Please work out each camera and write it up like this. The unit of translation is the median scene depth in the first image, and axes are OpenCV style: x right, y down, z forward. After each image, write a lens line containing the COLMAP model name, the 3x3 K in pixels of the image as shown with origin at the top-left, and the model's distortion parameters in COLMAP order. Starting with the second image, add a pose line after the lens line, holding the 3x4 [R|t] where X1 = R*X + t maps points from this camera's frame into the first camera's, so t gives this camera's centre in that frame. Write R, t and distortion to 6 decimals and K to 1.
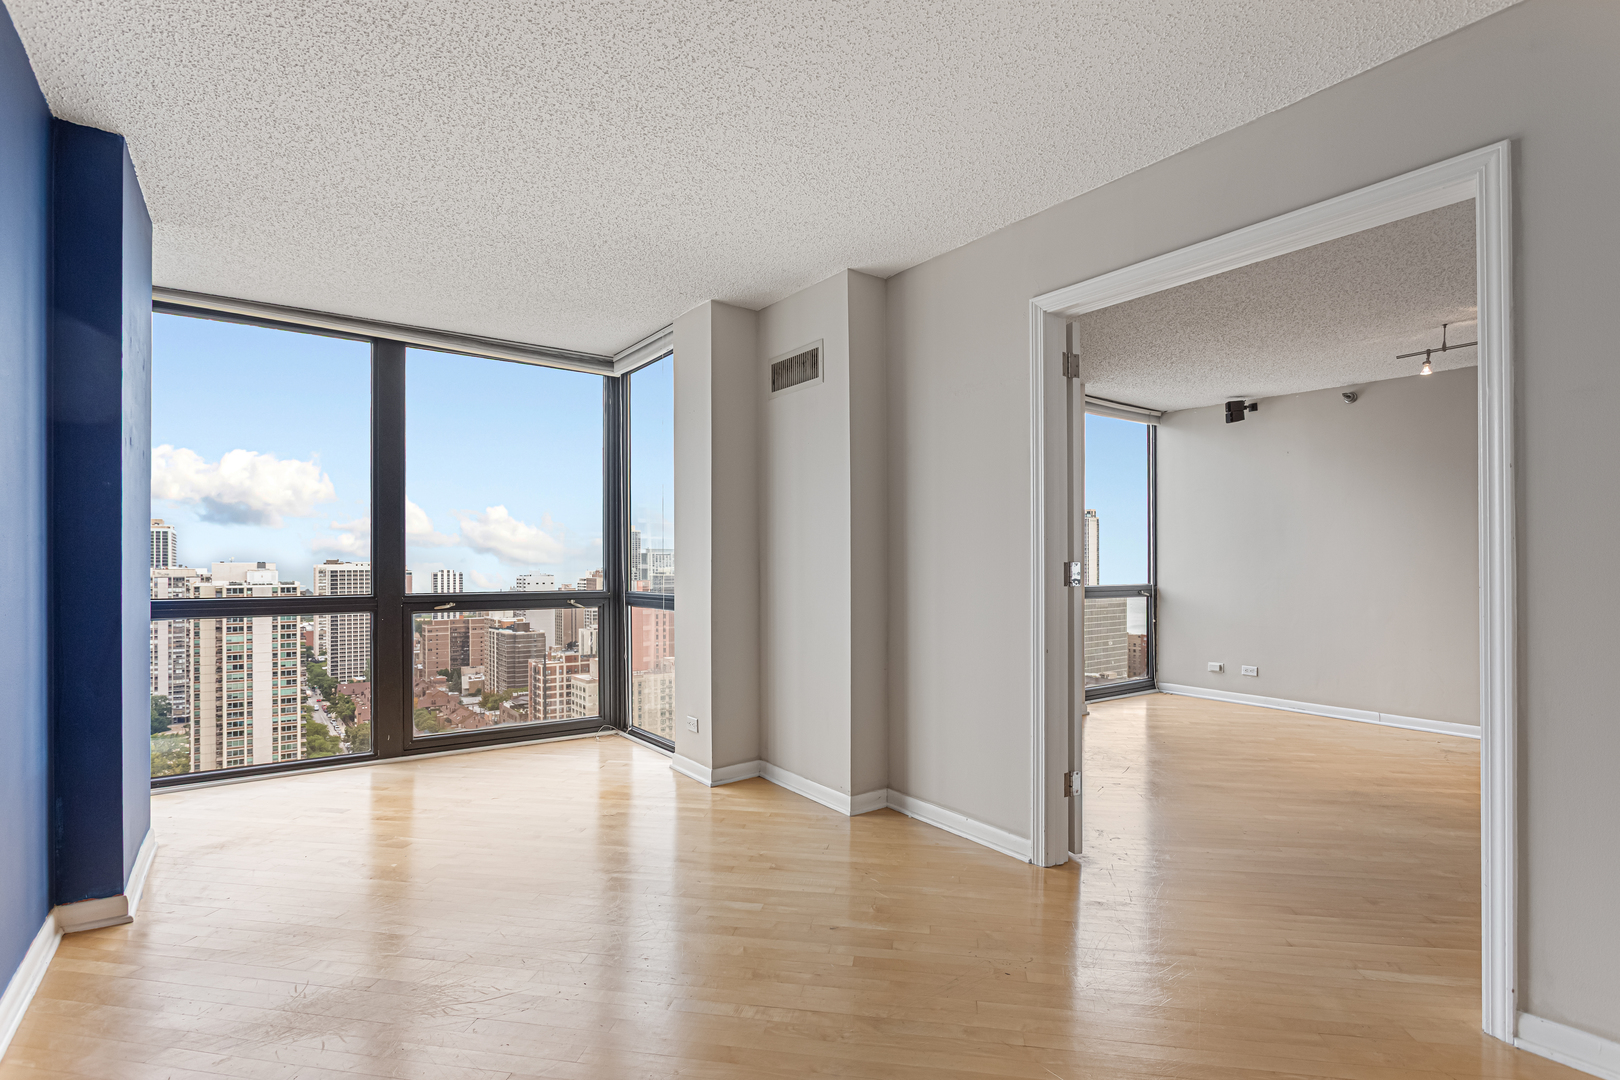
lens RADIAL K [[789.9, 0, 822.0], [0, 789.9, 562.3], [0, 0, 1]] dist [-0.015181, 0.000641]
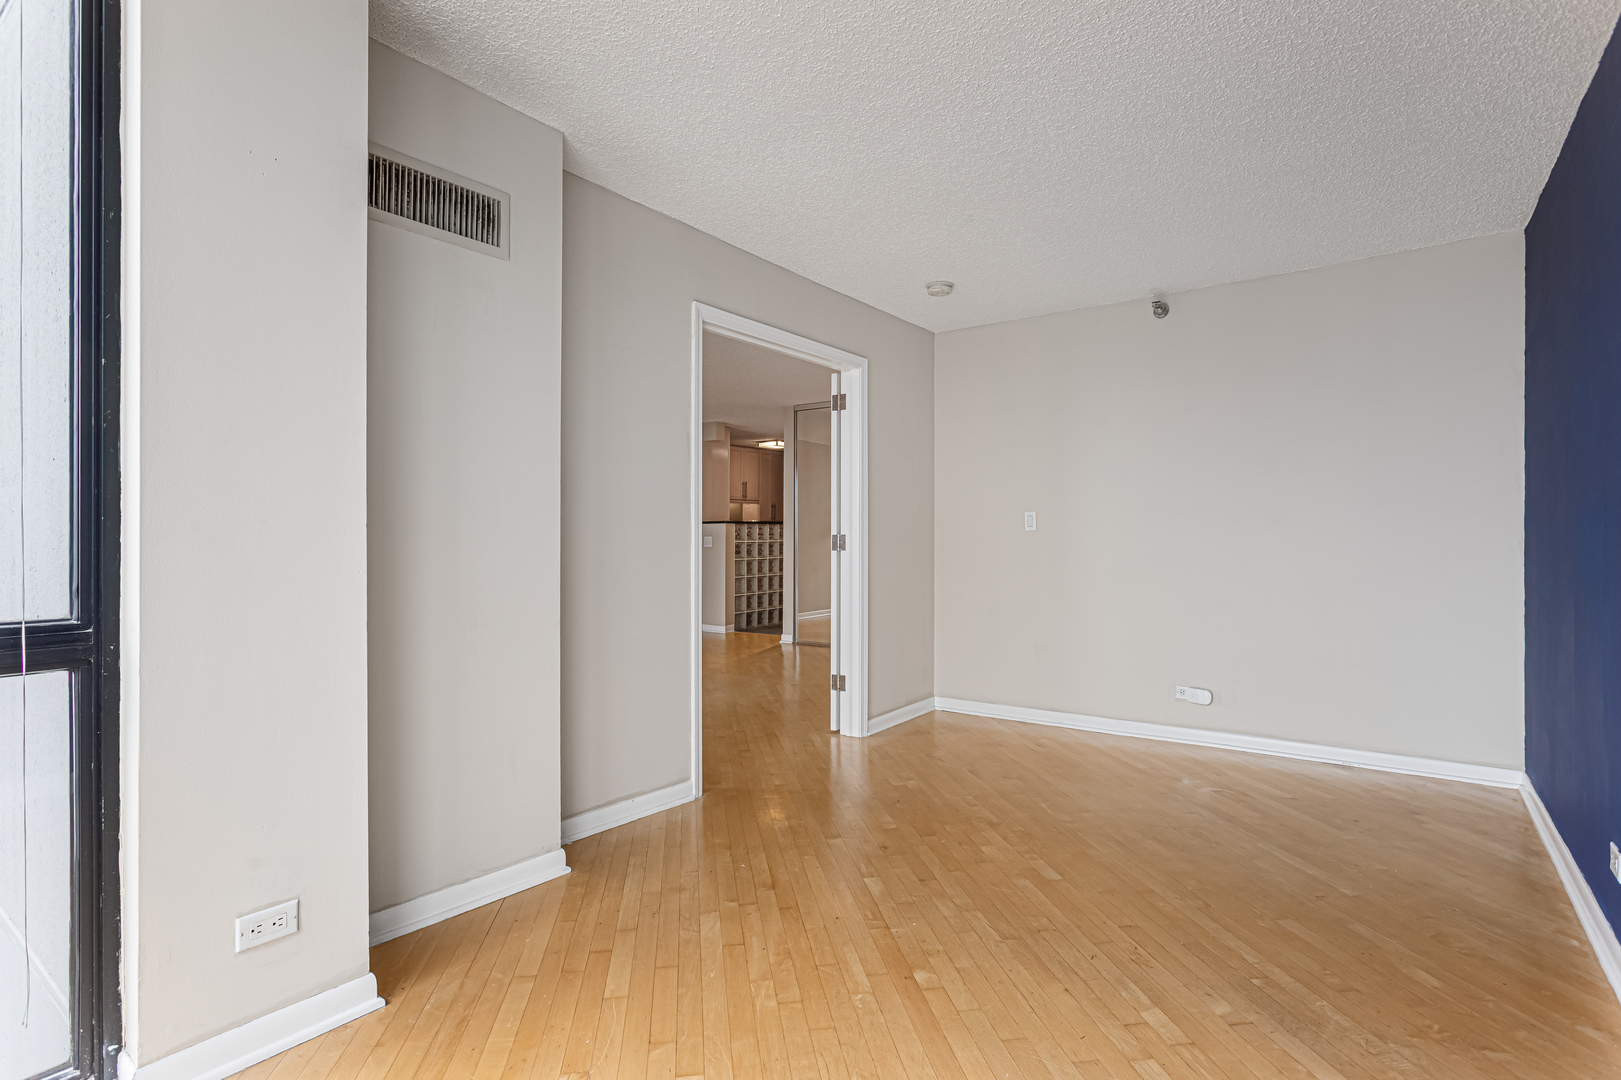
lens RADIAL K [[796.8, 0, 810.5], [0, 796.8, 540.0], [0, 0, 1]] dist [-0.018070, 0.000015]
pose [[-0.292191, -0.003608, 0.956353, -0.874661], [-0.003518, 0.999990, 0.002698, 0.004820], [-0.956354, -0.002576, -0.292200, 1.173756]]
